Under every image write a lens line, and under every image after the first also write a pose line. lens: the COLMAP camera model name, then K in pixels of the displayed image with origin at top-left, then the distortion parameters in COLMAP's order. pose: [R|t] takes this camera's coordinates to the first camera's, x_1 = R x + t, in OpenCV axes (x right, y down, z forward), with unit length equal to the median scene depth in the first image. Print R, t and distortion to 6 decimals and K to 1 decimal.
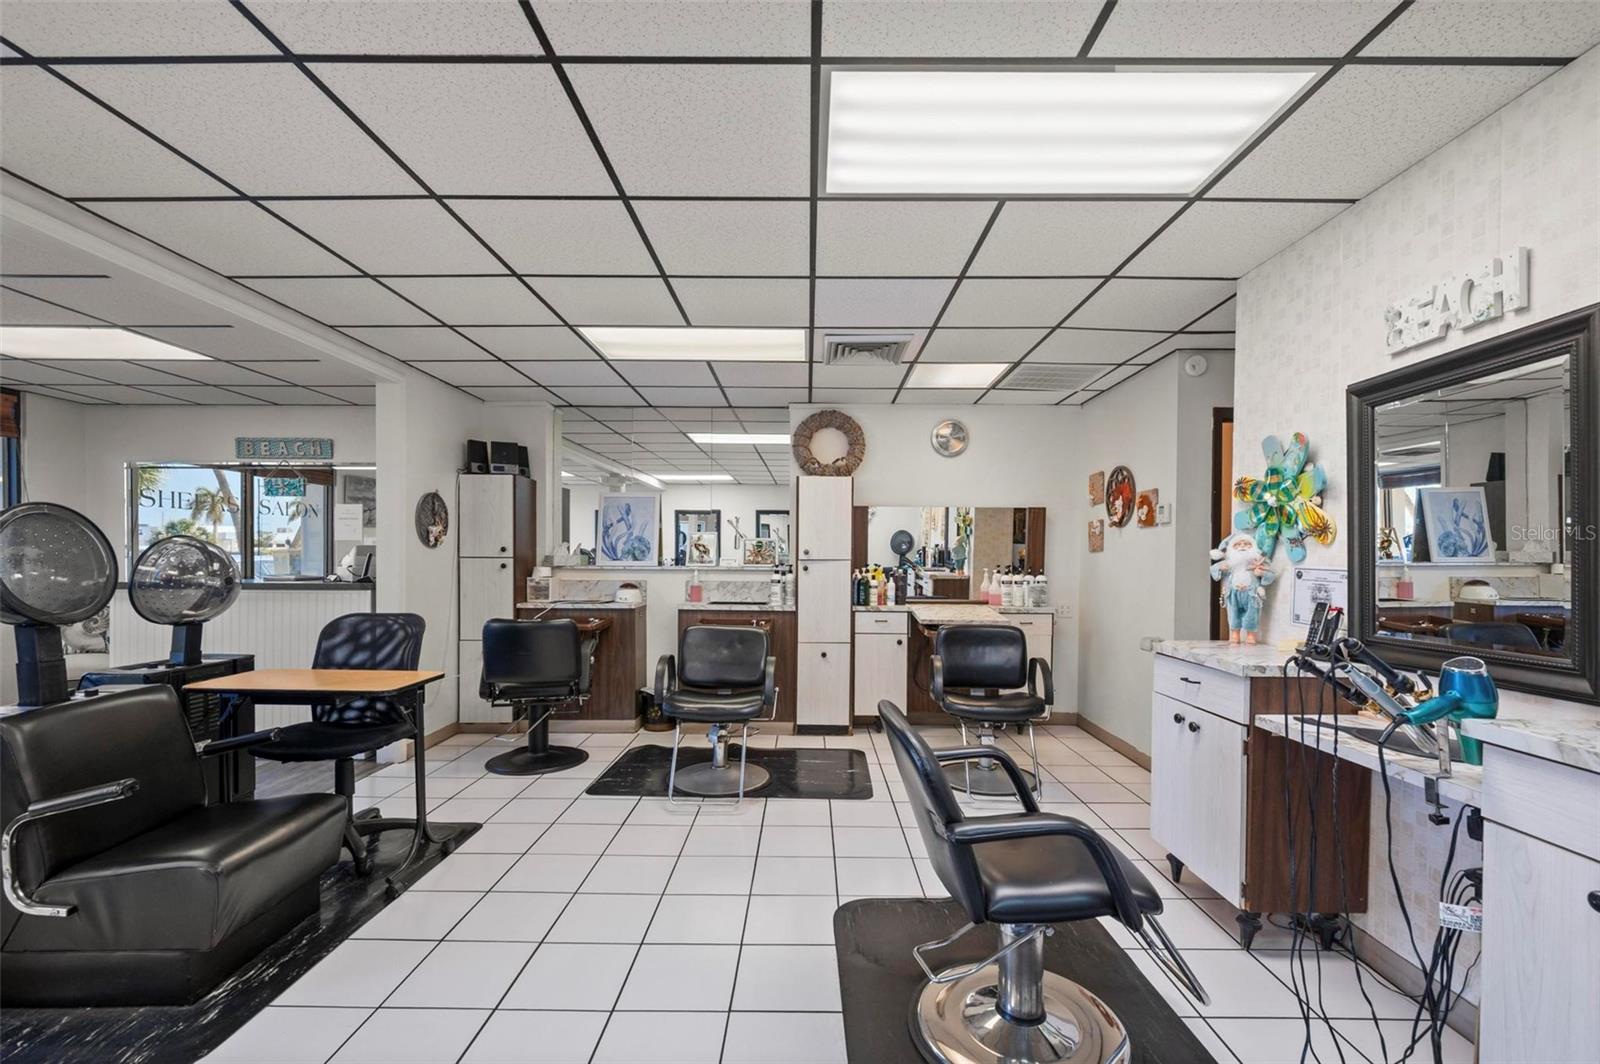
lens RADIAL K [[682.6, 0, 803.9], [0, 682.6, 565.4], [0, 0, 1]] dist [-0.000566, -0.000248]
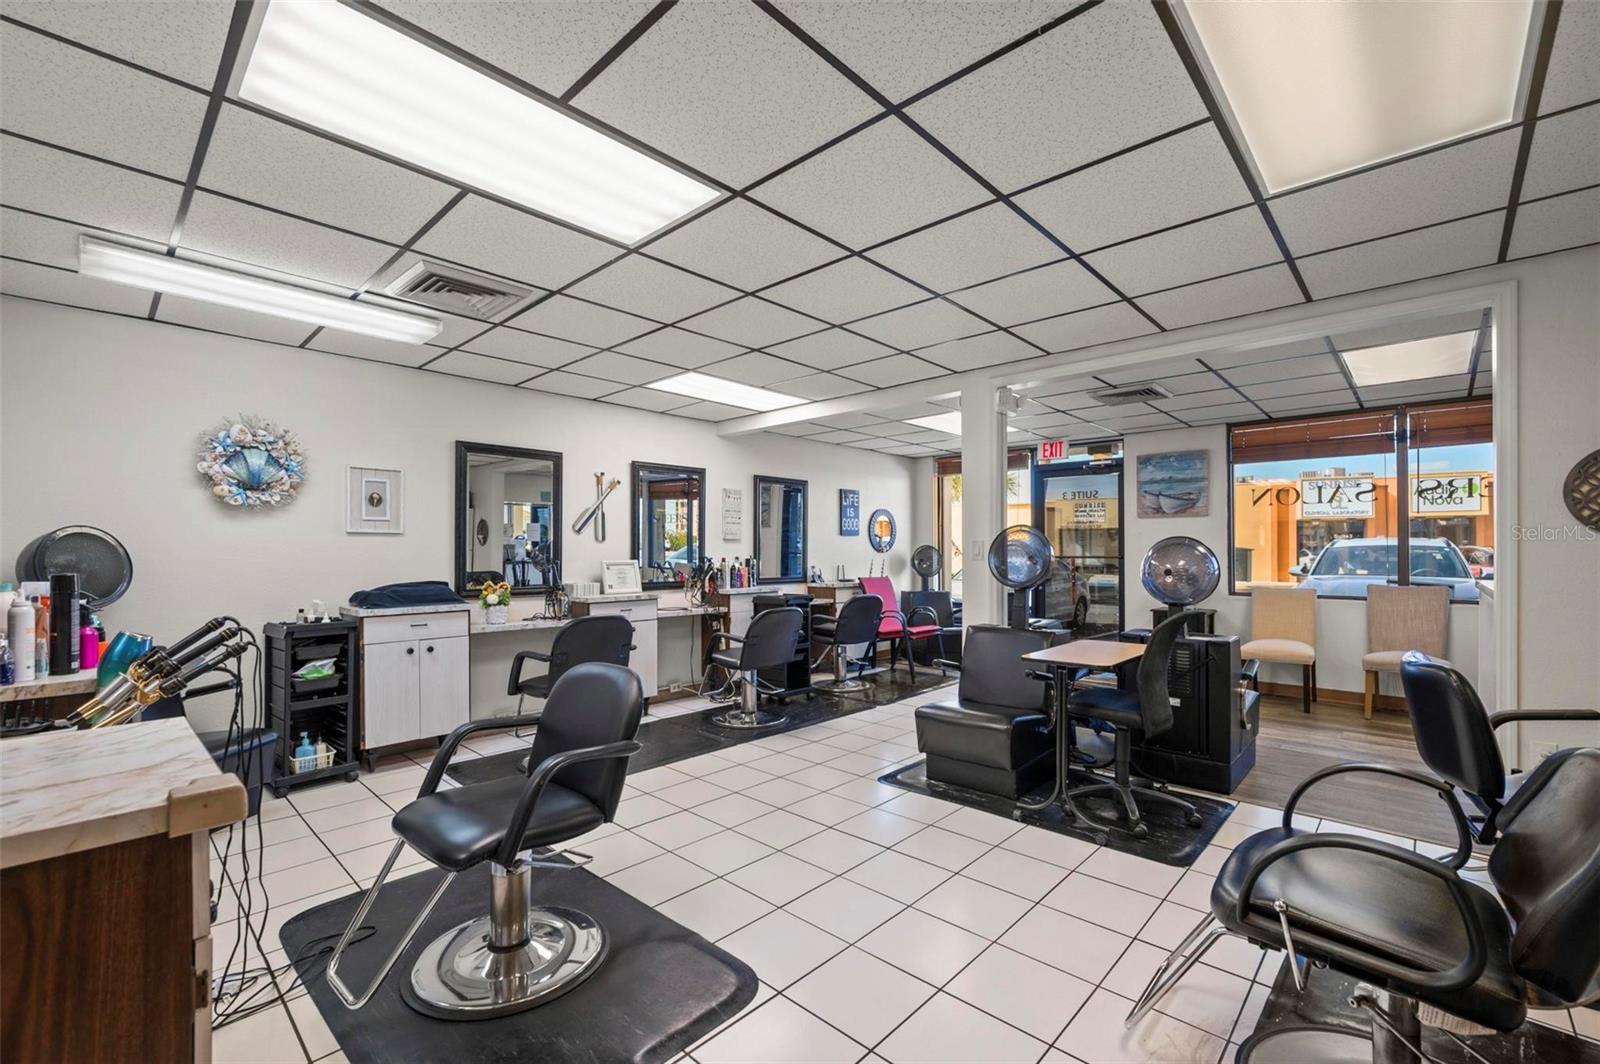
lens RADIAL K [[677.7, 0, 799.5], [0, 677.7, 547.9], [0, 0, 1]] dist [-0.000243, -0.000161]
pose [[-0.679229, -0.009023, -0.733871, 0.366123], [-0.013019, 0.999915, -0.000244, -0.008843], [0.733811, 0.009388, -0.679289, 0.941787]]
